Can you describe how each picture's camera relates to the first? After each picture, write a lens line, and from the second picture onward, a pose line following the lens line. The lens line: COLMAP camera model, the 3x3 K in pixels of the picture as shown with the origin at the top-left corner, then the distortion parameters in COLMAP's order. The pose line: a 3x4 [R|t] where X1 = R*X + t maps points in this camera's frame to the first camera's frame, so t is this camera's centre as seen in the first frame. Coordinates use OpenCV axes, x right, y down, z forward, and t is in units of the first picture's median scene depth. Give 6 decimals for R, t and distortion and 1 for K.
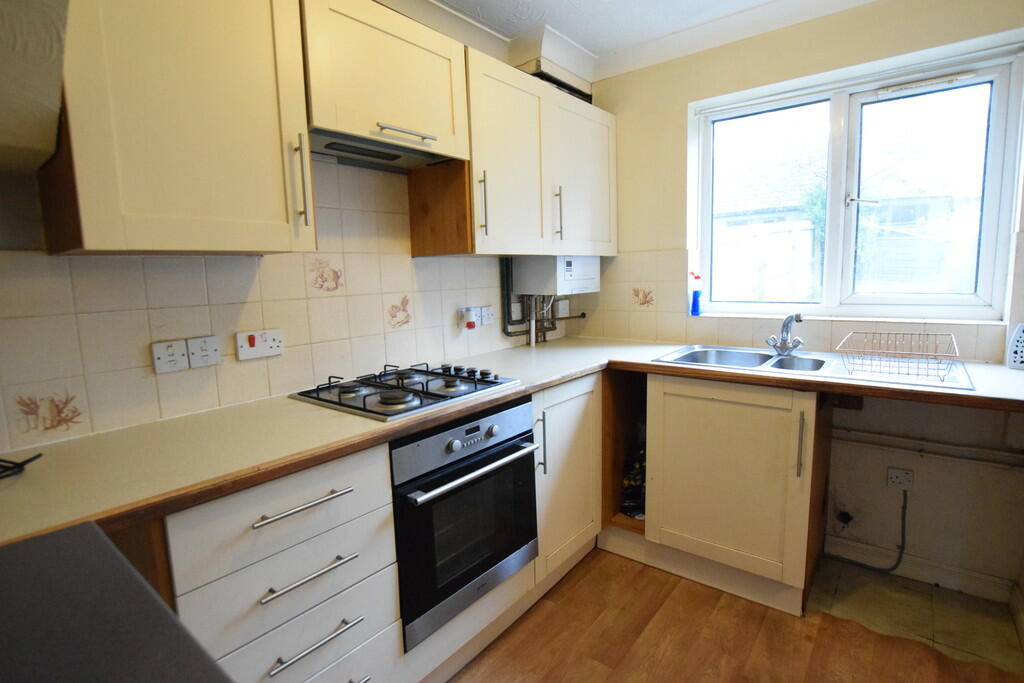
lens RADIAL K [[506.5, 0, 512.0], [0, 506.5, 341.5], [0, 0, 1]] dist [-0.025078, 0.000336]
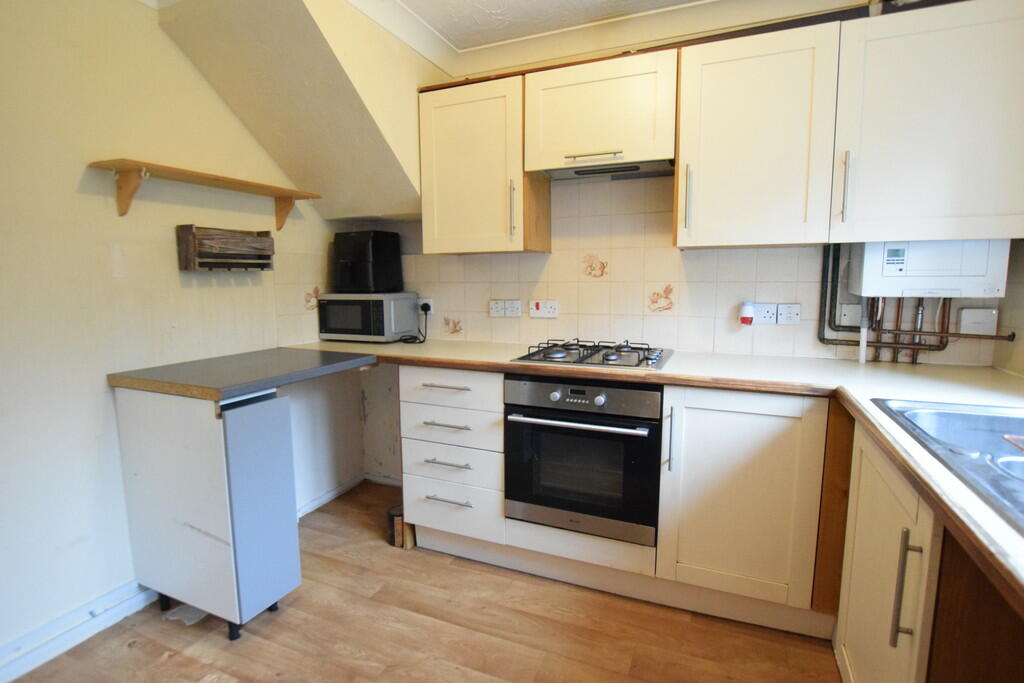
lens RADIAL K [[506.5, 0, 512.0], [0, 506.5, 341.5], [0, 0, 1]] dist [-0.025078, 0.000336]
pose [[0.265273, 0.148711, -0.952636, 0.881366], [-0.129748, 0.984553, 0.117563, -0.060102], [0.955404, 0.092416, 0.280470, 0.413370]]
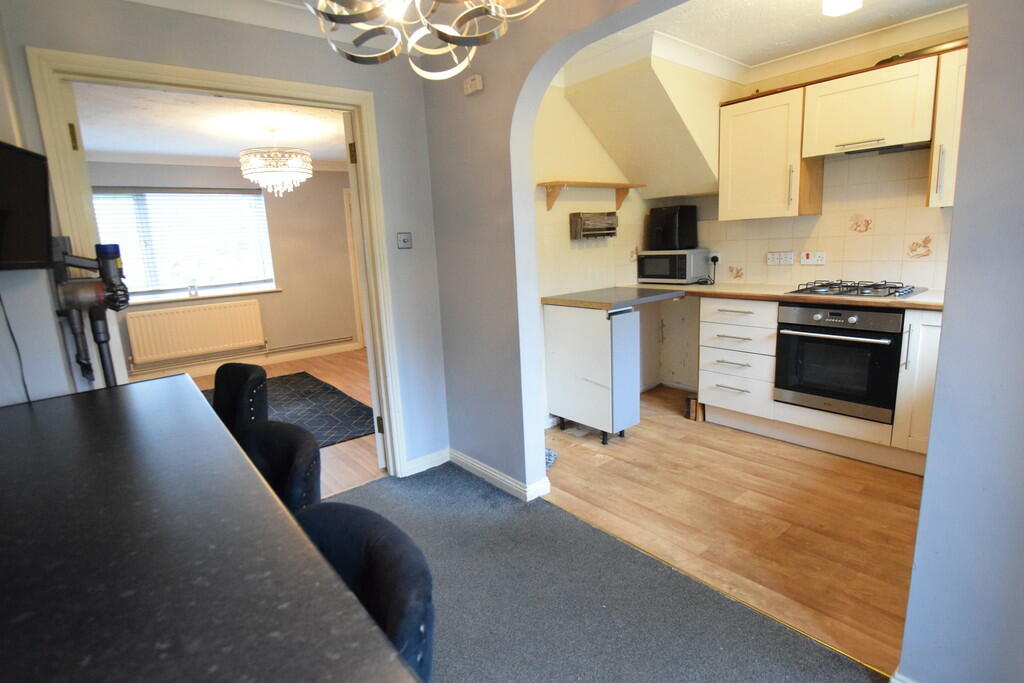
lens RADIAL K [[506.5, 0, 512.0], [0, 506.5, 341.5], [0, 0, 1]] dist [-0.025078, 0.000336]
pose [[-0.206782, 0.228832, -0.951250, 1.580363], [-0.071424, 0.966139, 0.247940, -0.076017], [0.975777, 0.119211, -0.183436, 0.186879]]
